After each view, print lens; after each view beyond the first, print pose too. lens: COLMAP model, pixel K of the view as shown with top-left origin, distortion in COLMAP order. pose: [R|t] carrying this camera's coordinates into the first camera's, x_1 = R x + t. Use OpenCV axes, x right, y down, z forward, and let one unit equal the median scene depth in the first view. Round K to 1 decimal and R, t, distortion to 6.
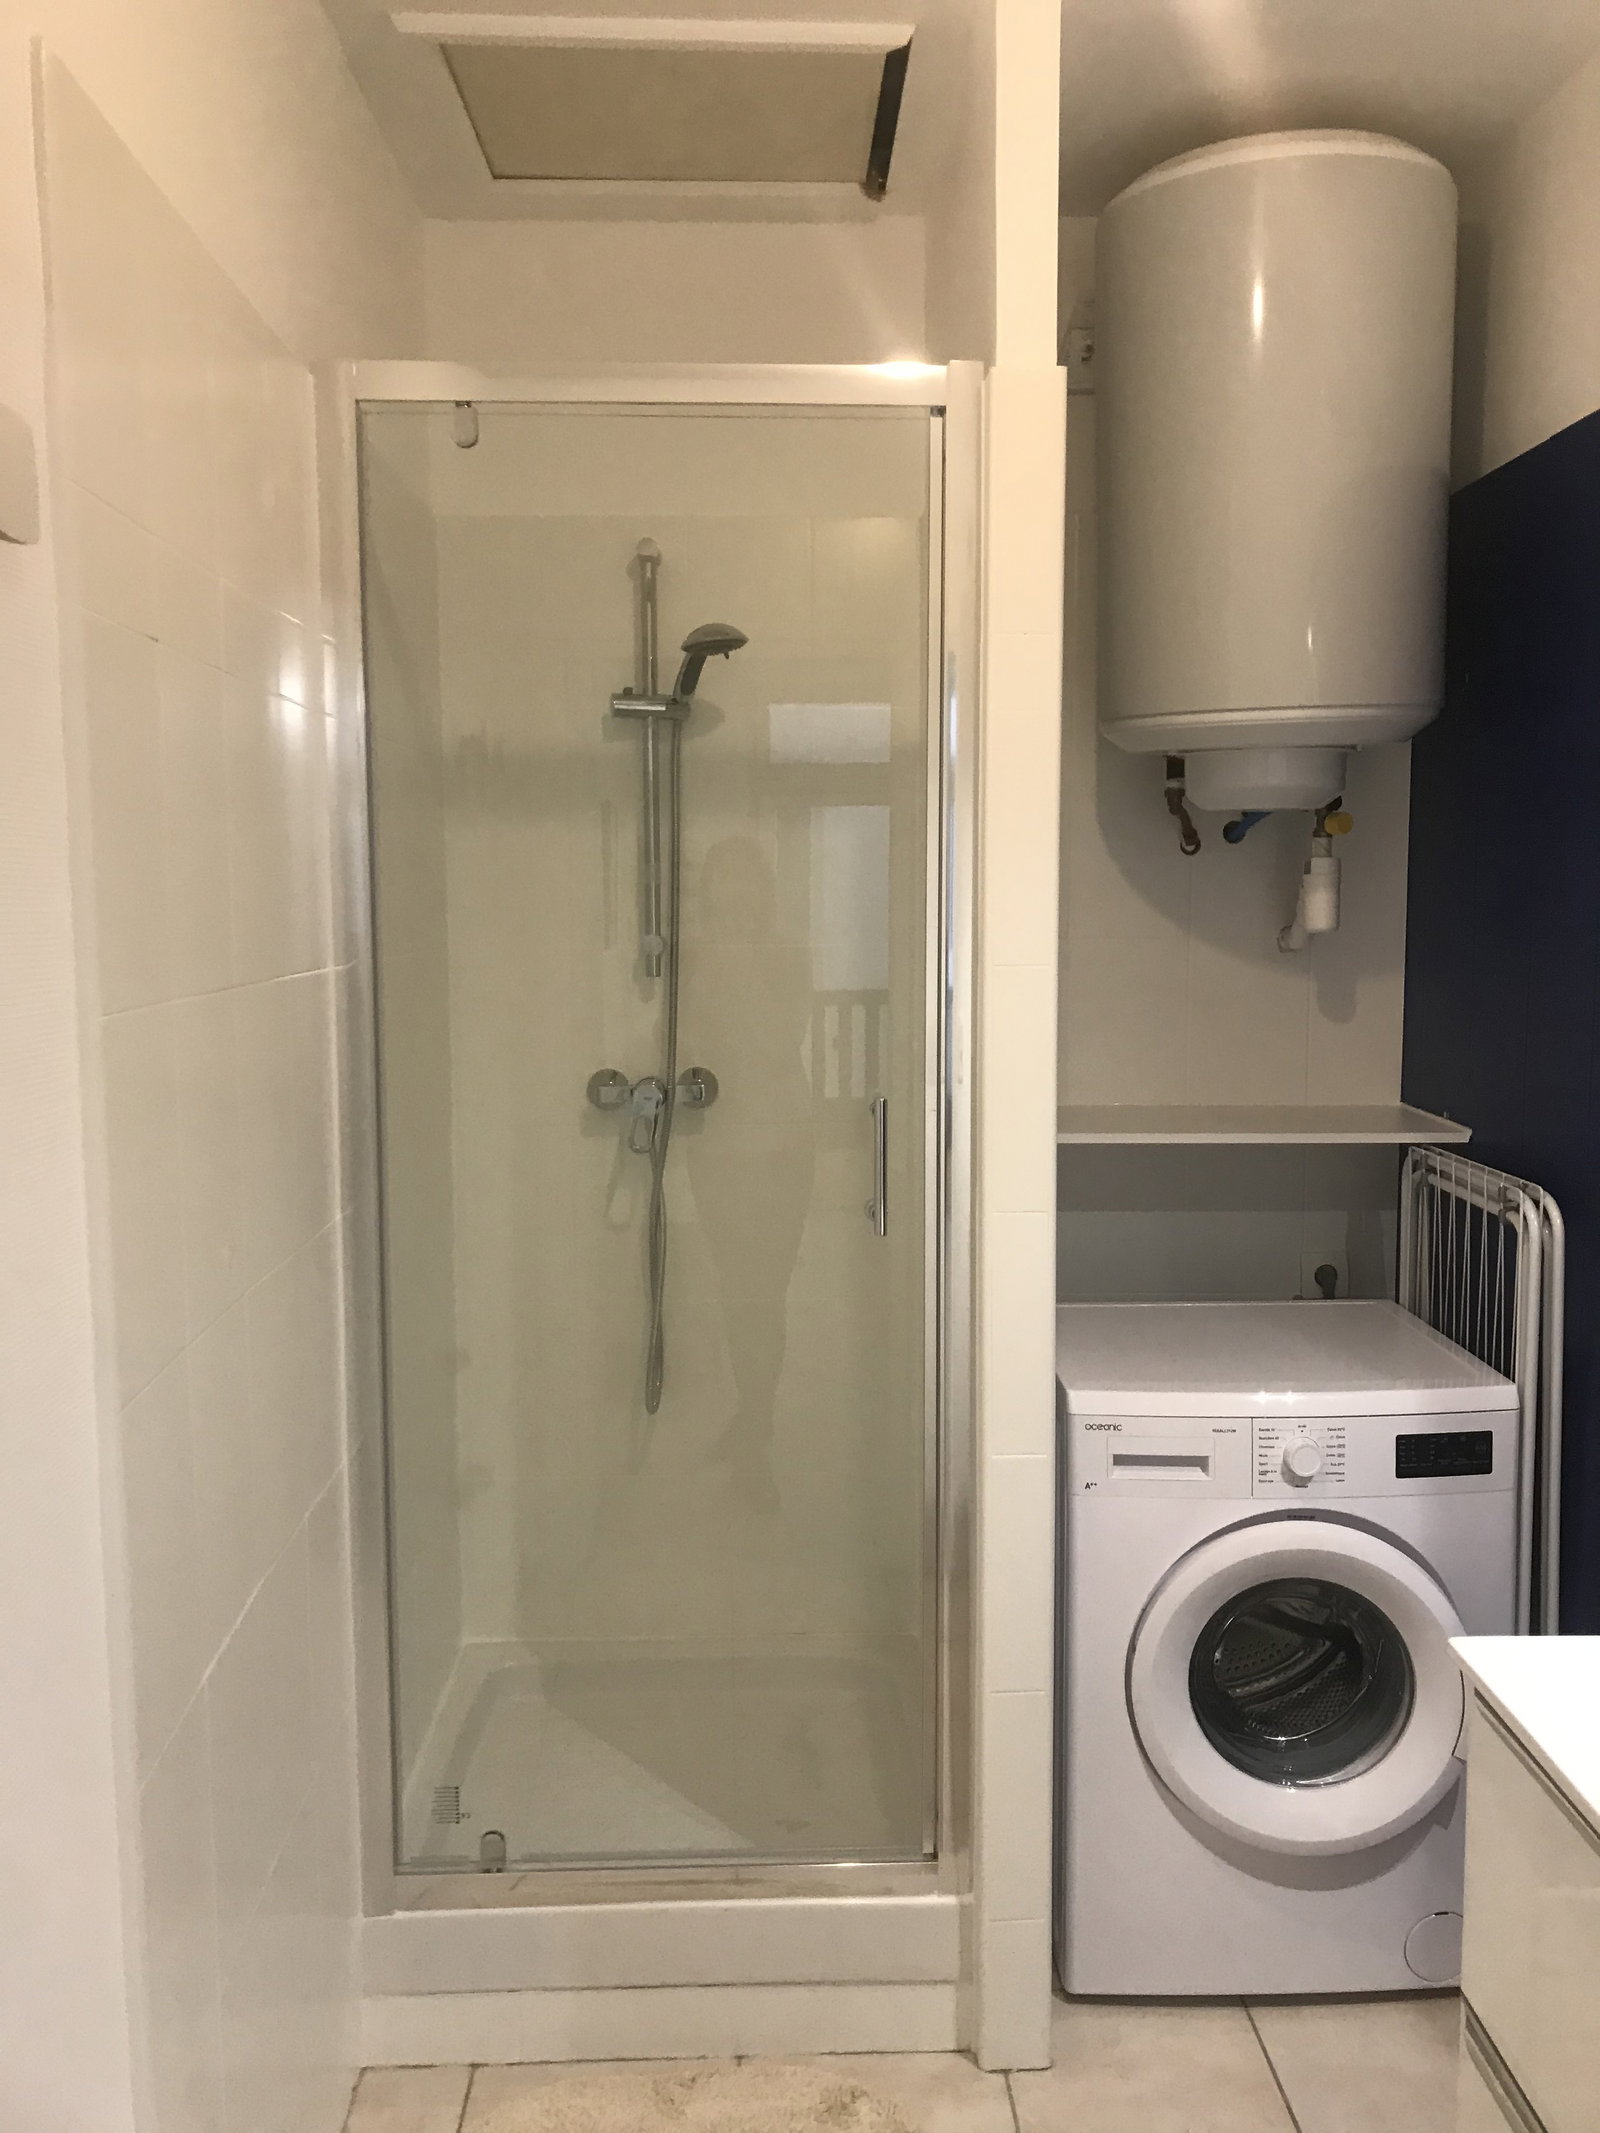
lens RADIAL K [[1747.9, 0, 800.0], [0, 1747.9, 1066.5], [0, 0, 1]] dist [-0.006260, -0.007790]
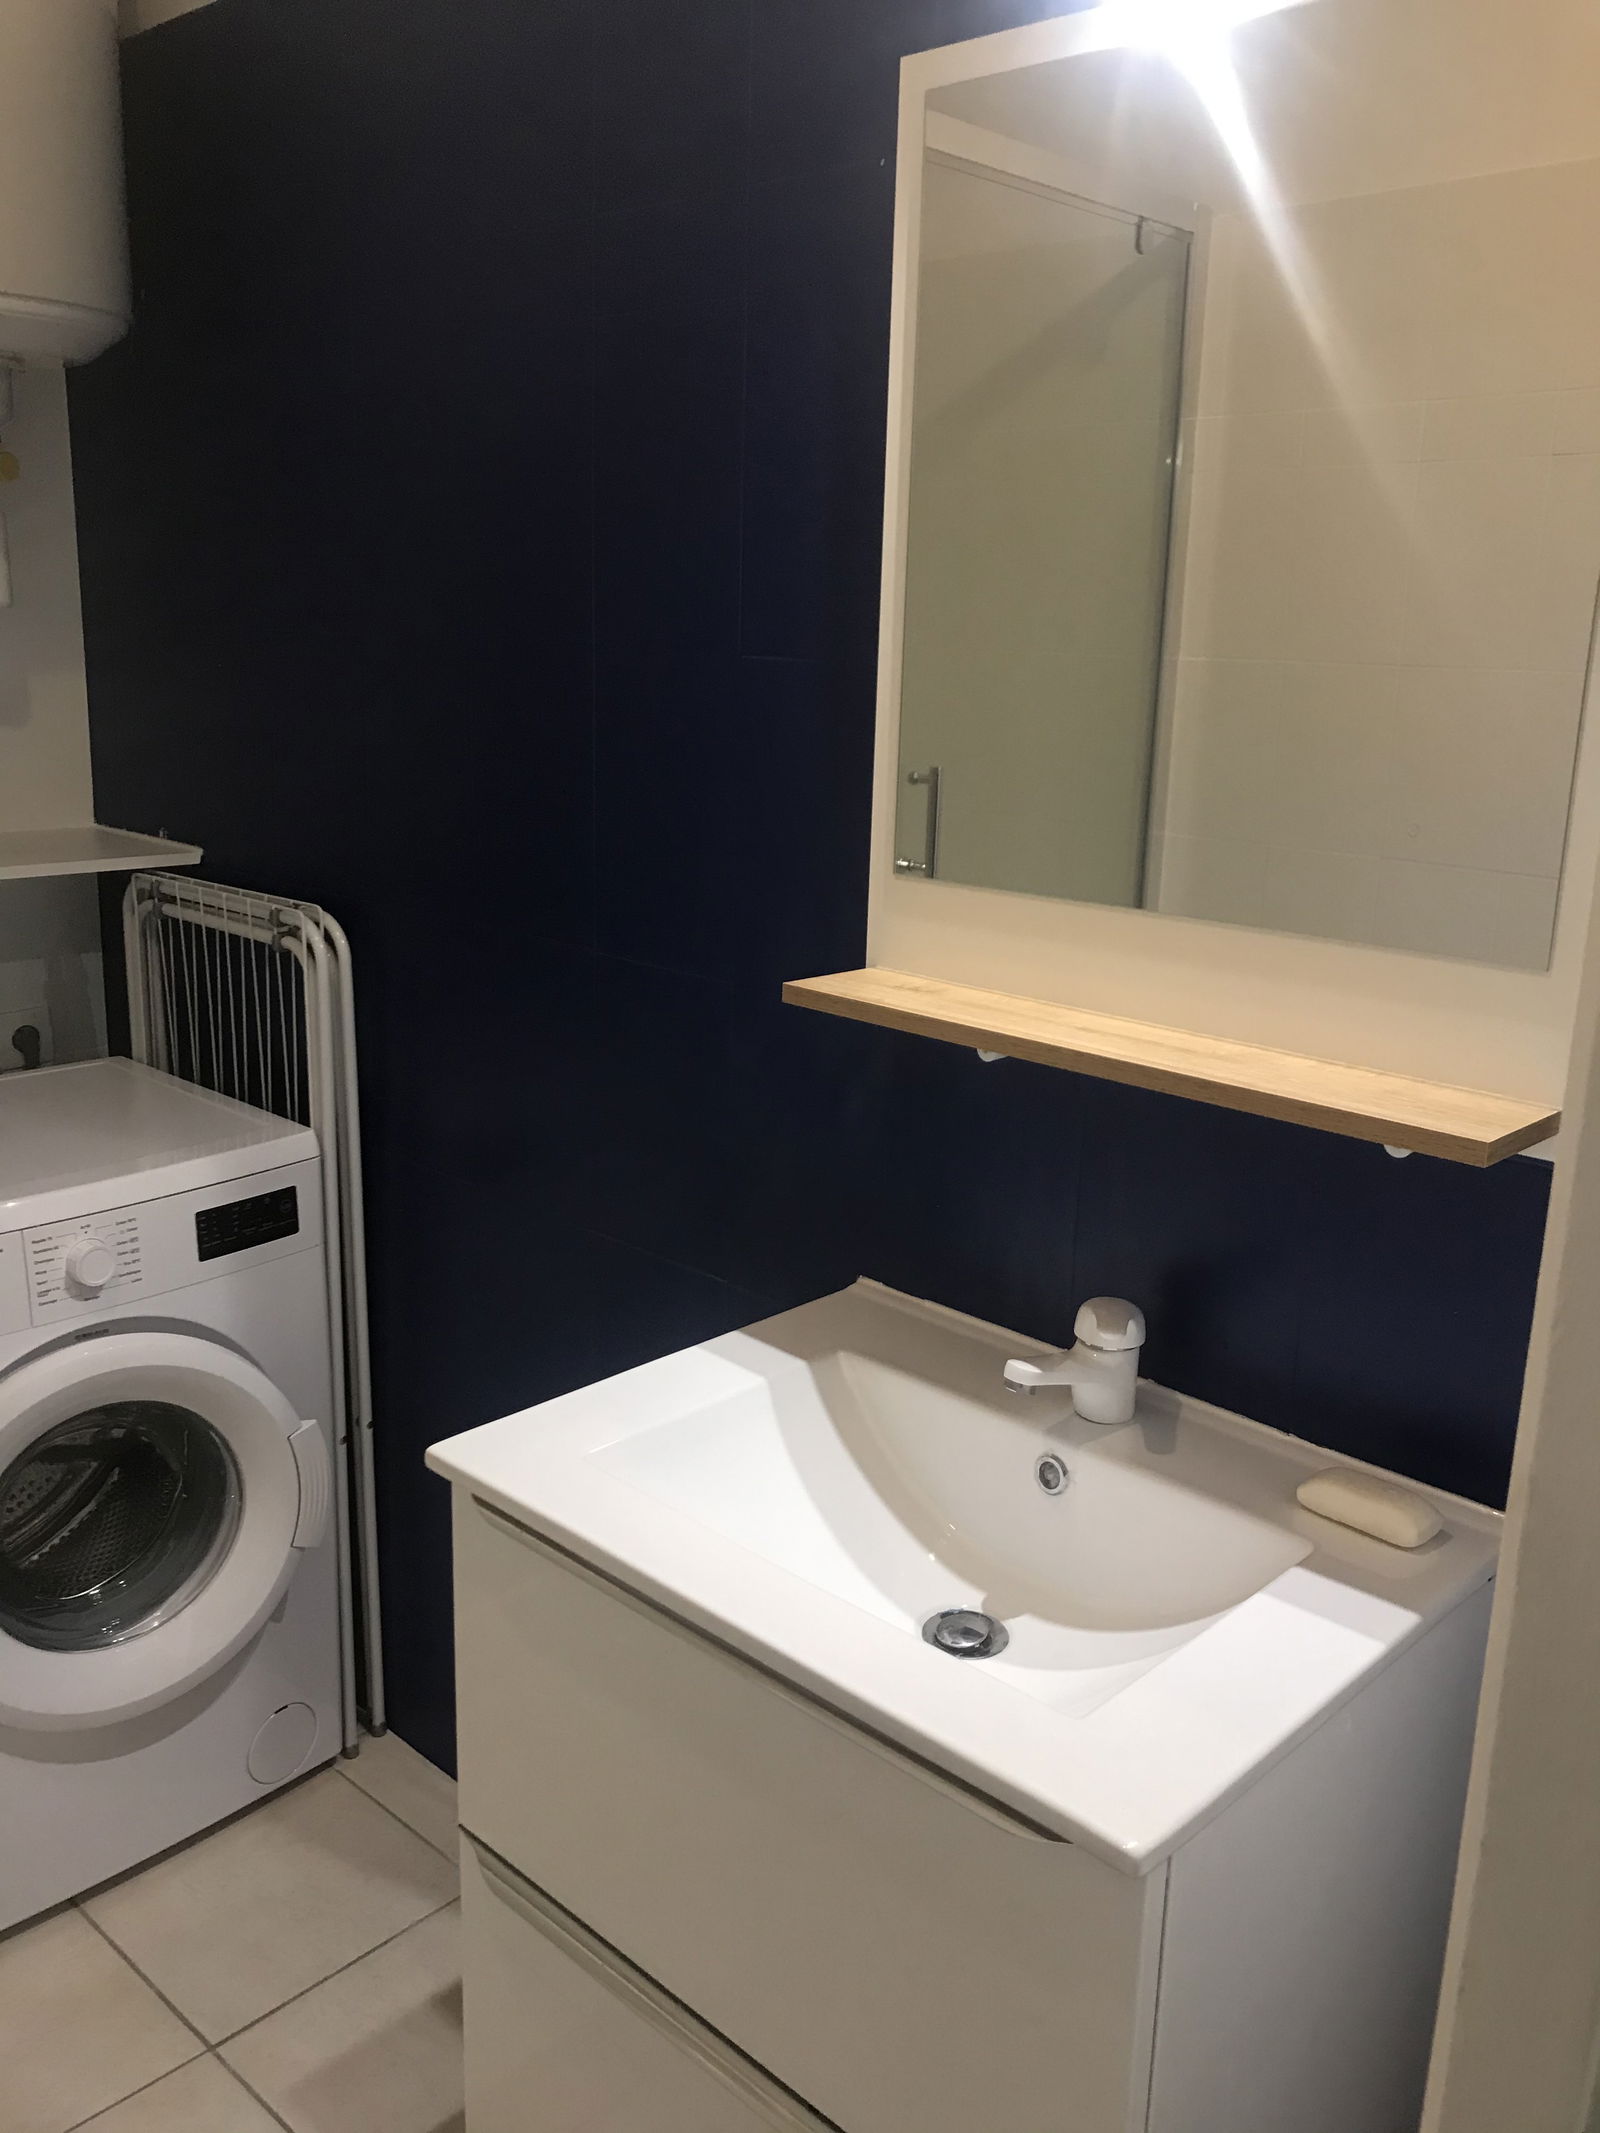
lens RADIAL K [[1778.2, 0, 800.0], [0, 1778.2, 1066.5], [0, 0, 1]] dist [0.000402, -0.009468]
pose [[0.688998, -0.149041, 0.709273, -0.056954], [0.042743, 0.985280, 0.165518, 0.010924], [-0.723501, -0.083725, 0.685227, 0.202170]]
